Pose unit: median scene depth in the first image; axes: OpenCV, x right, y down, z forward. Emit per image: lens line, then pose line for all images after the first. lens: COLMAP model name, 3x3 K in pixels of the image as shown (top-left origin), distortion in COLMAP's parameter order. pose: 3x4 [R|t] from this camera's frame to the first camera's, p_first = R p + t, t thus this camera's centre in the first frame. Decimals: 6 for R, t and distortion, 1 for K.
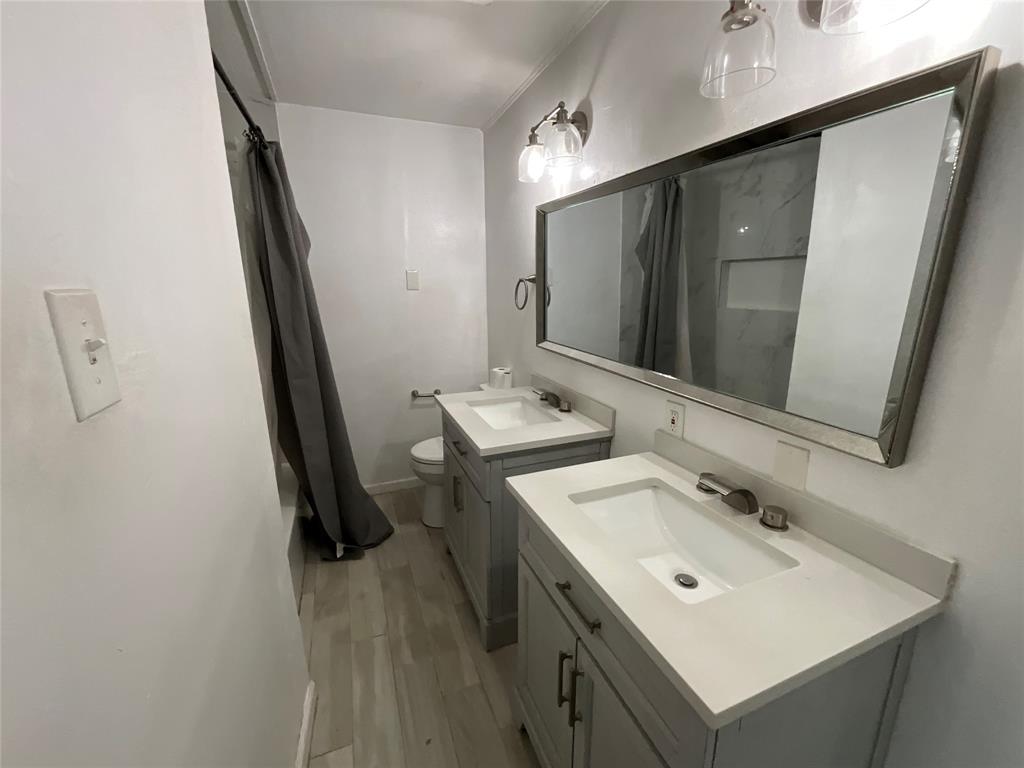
lens RADIAL K [[405.0, 0, 514.1], [0, 405.0, 388.1], [0, 0, 1]] dist [-0.002512, 0.000268]
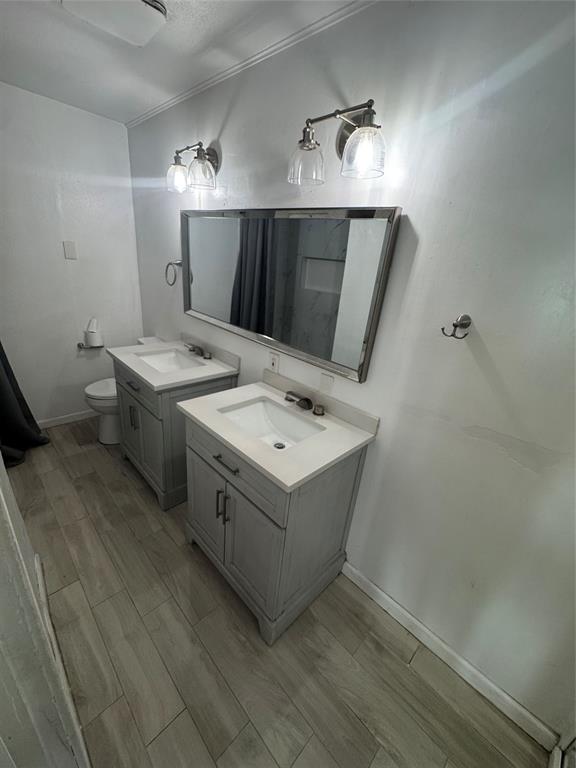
lens RADIAL K [[310.3, 0, 287.0], [0, 310.3, 384.6], [0, 0, 1]] dist [-0.003543, 0.000444]
pose [[0.913521, -0.058238, 0.402602, -0.088949], [-0.007439, 0.987142, 0.159673, -0.040320], [-0.406724, -0.148860, 0.901341, -0.224738]]
